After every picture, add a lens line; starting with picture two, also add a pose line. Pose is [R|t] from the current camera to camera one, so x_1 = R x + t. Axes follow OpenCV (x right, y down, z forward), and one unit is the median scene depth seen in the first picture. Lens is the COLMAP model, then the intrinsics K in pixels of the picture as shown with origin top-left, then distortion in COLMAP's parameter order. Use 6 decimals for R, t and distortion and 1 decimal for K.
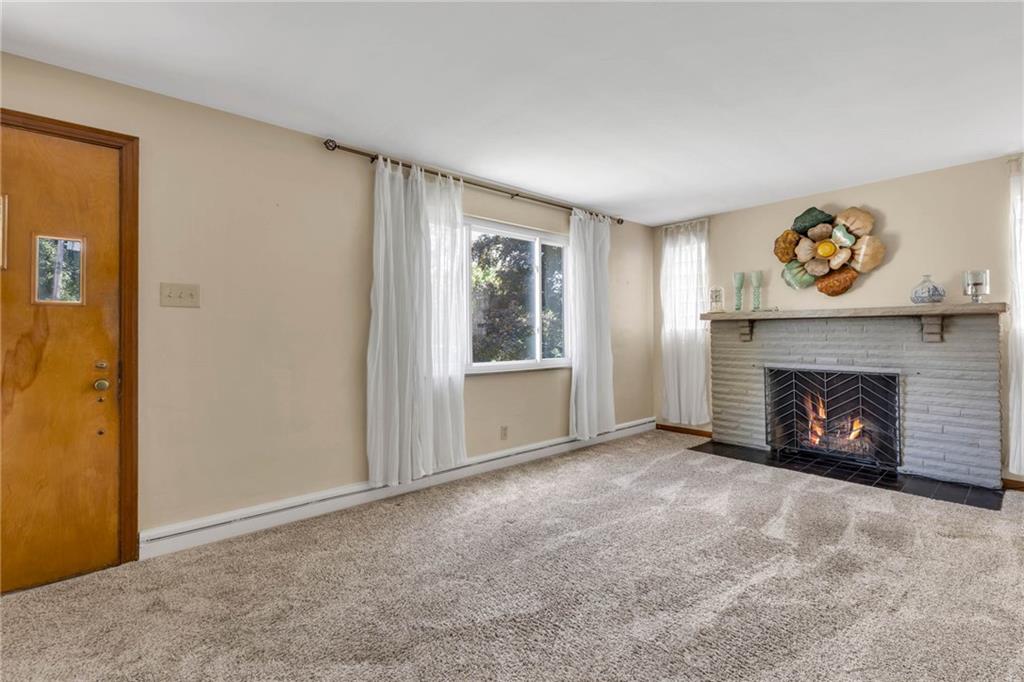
lens RADIAL K [[457.6, 0, 510.2], [0, 457.6, 334.0], [0, 0, 1]] dist [0.001189, 0.000290]
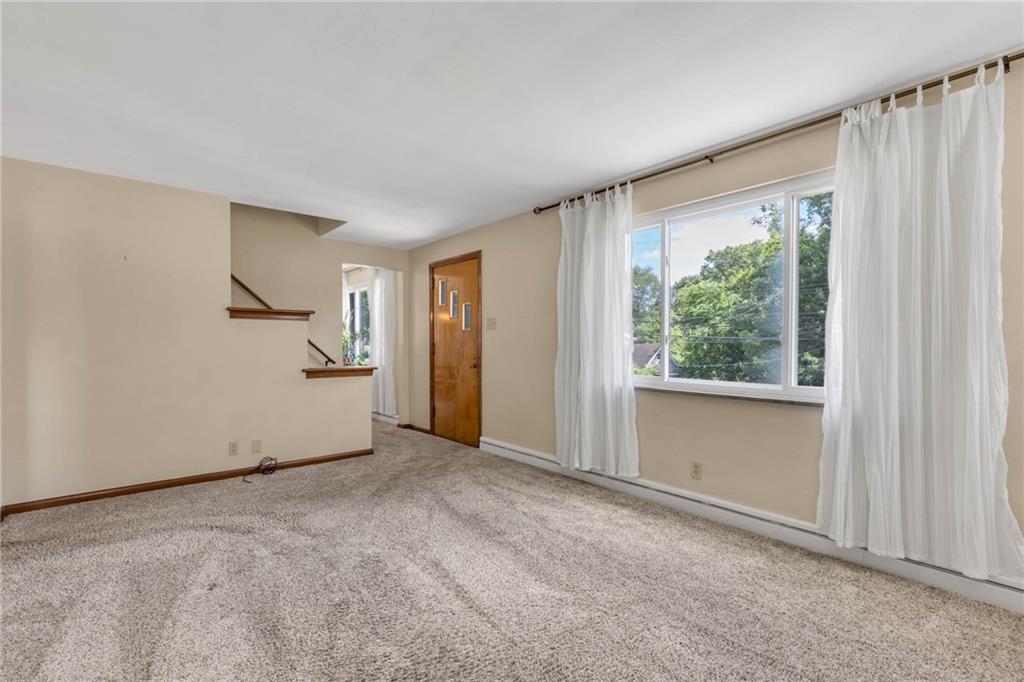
lens RADIAL K [[455.2, 0, 512.0], [0, 455.2, 351.5], [0, 0, 1]] dist [0.000429, 0.000075]
pose [[-0.010338, 0.025786, -0.999614, 0.765793], [0.001649, 0.999667, 0.025770, -0.008950], [0.999945, -0.001382, -0.010377, 0.691301]]
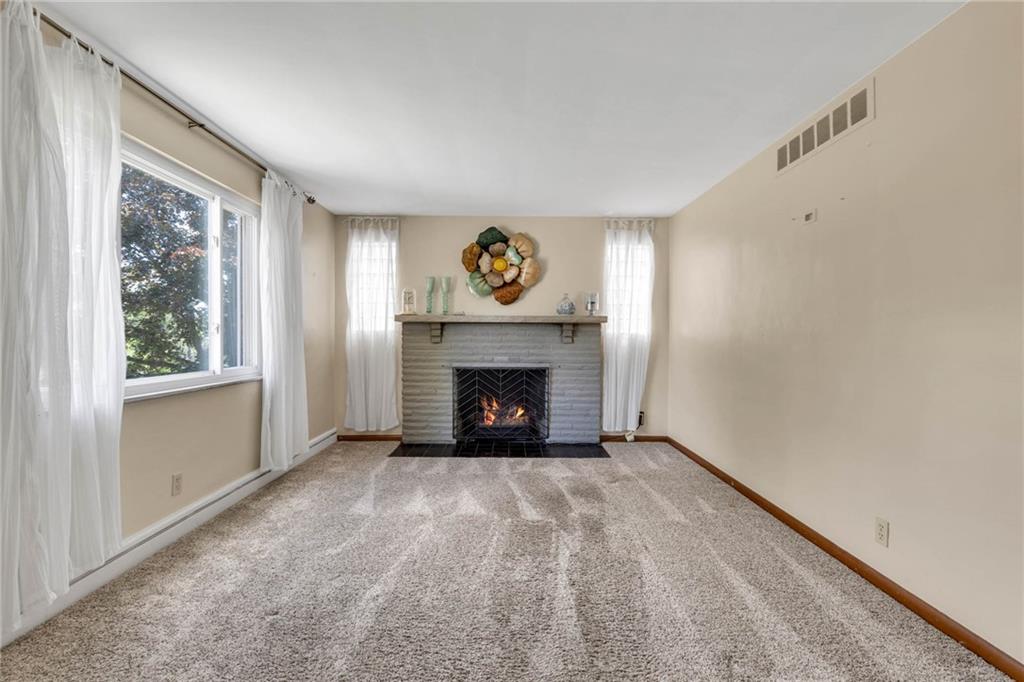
lens RADIAL K [[462.7, 0, 513.2], [0, 462.7, 341.2], [0, 0, 1]] dist [0.000251, 0.000100]
pose [[0.650485, -0.000434, 0.759519, -0.201790], [-0.008560, 0.999932, 0.007903, 0.002094], [-0.759471, -0.011642, 0.650437, 0.208120]]
